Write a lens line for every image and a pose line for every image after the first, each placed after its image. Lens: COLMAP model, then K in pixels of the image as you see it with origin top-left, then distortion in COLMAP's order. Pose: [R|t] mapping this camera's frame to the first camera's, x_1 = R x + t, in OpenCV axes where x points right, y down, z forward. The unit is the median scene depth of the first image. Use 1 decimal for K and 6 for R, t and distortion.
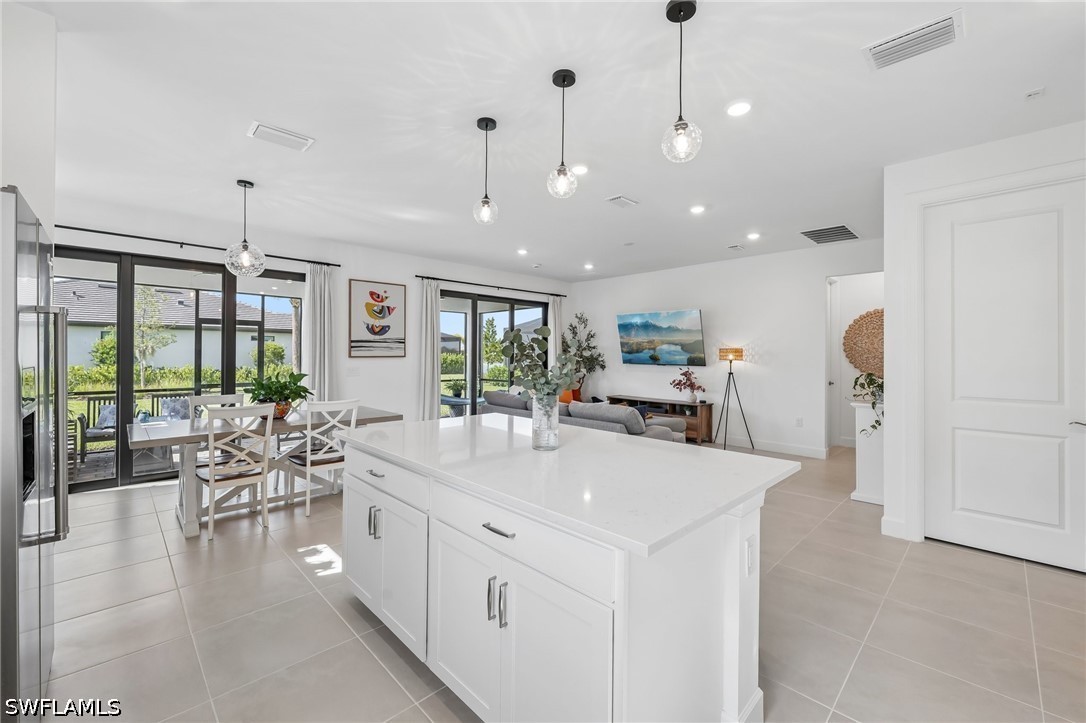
lens RADIAL K [[445.5, 0, 548.1], [0, 445.5, 356.6], [0, 0, 1]] dist [0.003984, 0.000051]
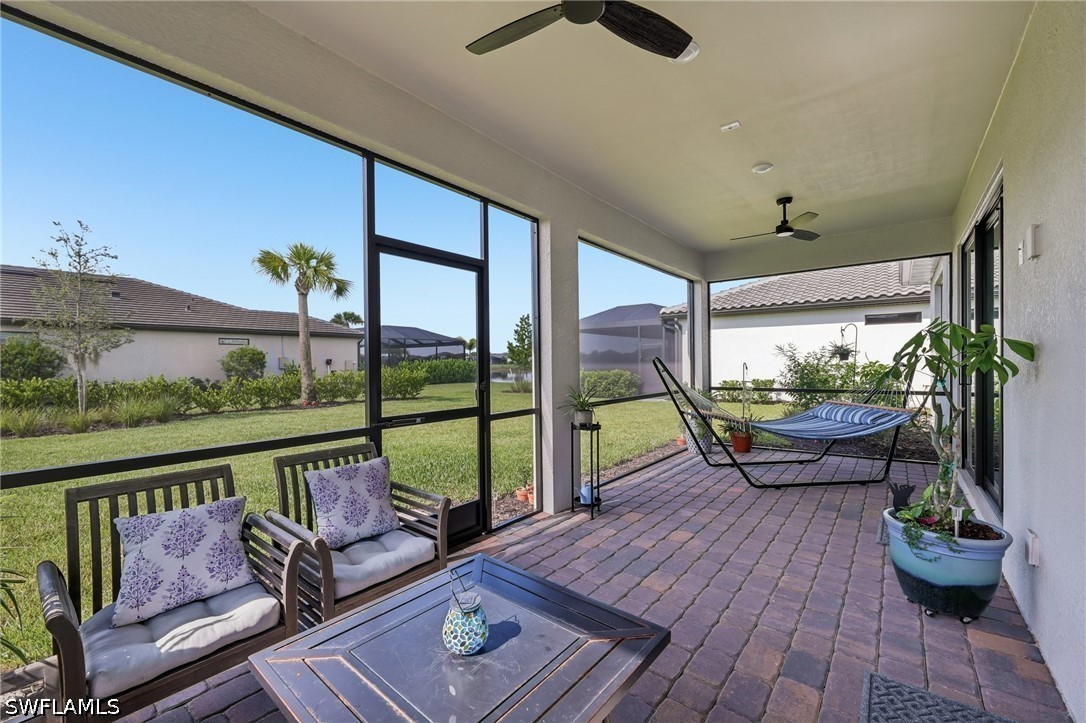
lens RADIAL K [[445.5, 0, 542.6], [0, 445.5, 364.8], [0, 0, 1]] dist [0.003984, 0.000051]
pose [[0.993926, -0.016457, 0.108811, -0.313912], [0.016227, 0.999864, 0.003000, 0.009730], [-0.108846, -0.001216, 0.994058, 0.287033]]
